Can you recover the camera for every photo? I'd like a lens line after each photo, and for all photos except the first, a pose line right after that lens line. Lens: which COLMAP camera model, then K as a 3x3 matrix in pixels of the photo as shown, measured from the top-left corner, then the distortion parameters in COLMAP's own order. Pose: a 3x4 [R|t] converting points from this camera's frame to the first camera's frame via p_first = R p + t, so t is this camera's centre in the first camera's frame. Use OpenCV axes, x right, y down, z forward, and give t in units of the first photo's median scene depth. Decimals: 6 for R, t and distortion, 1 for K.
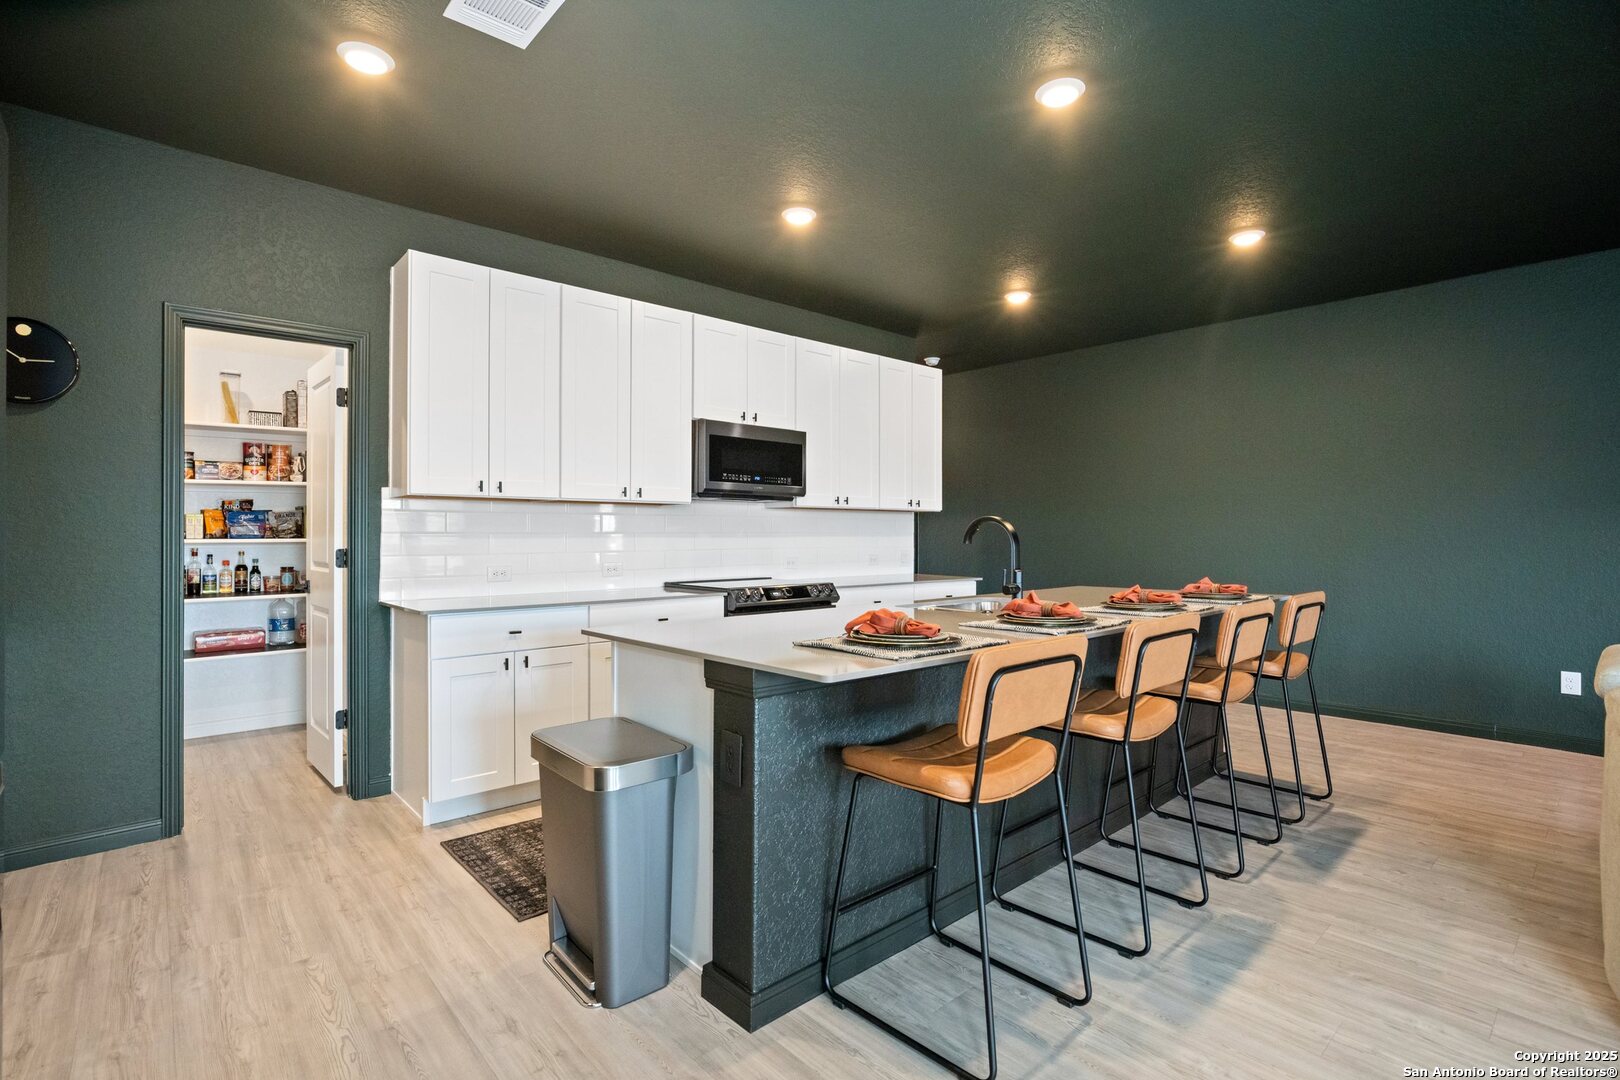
lens RADIAL K [[749.1, 0, 809.2], [0, 749.1, 528.6], [0, 0, 1]] dist [-0.015508, 0.000726]
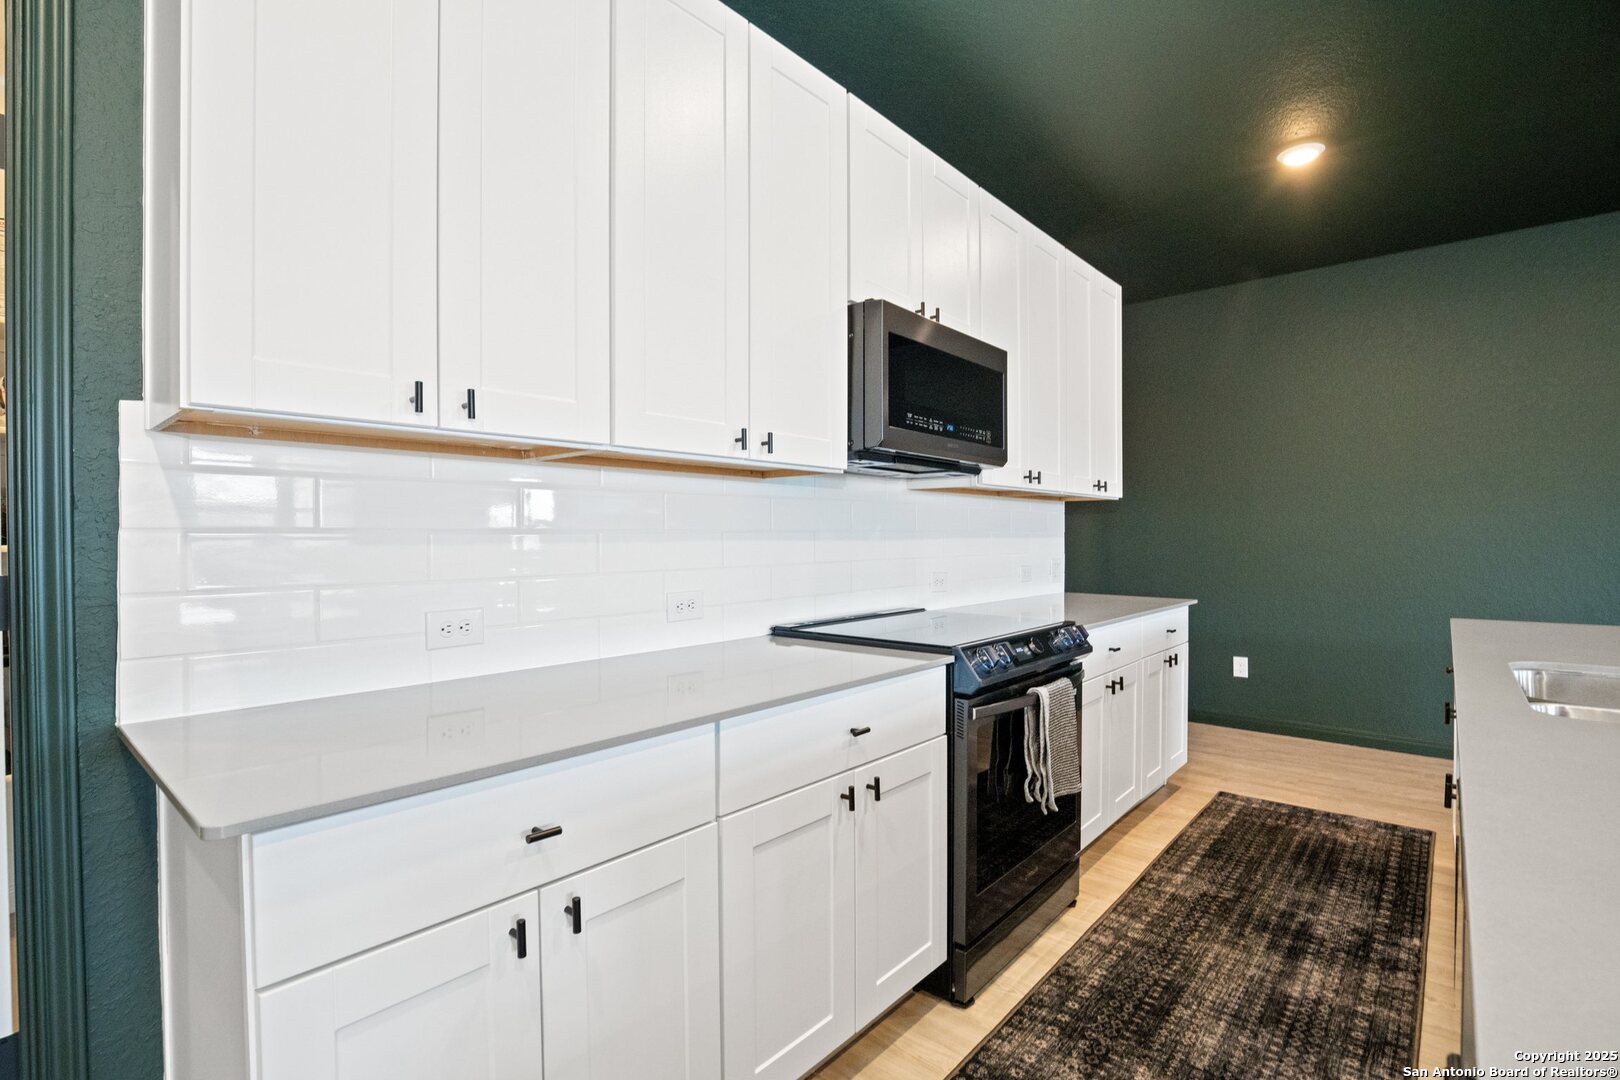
lens RADIAL K [[749.1, 0, 804.9], [0, 749.1, 549.2], [0, 0, 1]] dist [-0.015508, 0.000726]
pose [[0.993814, -0.001943, 0.111044, -0.242060], [-0.001201, 0.999600, 0.028241, 0.003709], [-0.111054, -0.028199, 0.993414, 0.511644]]
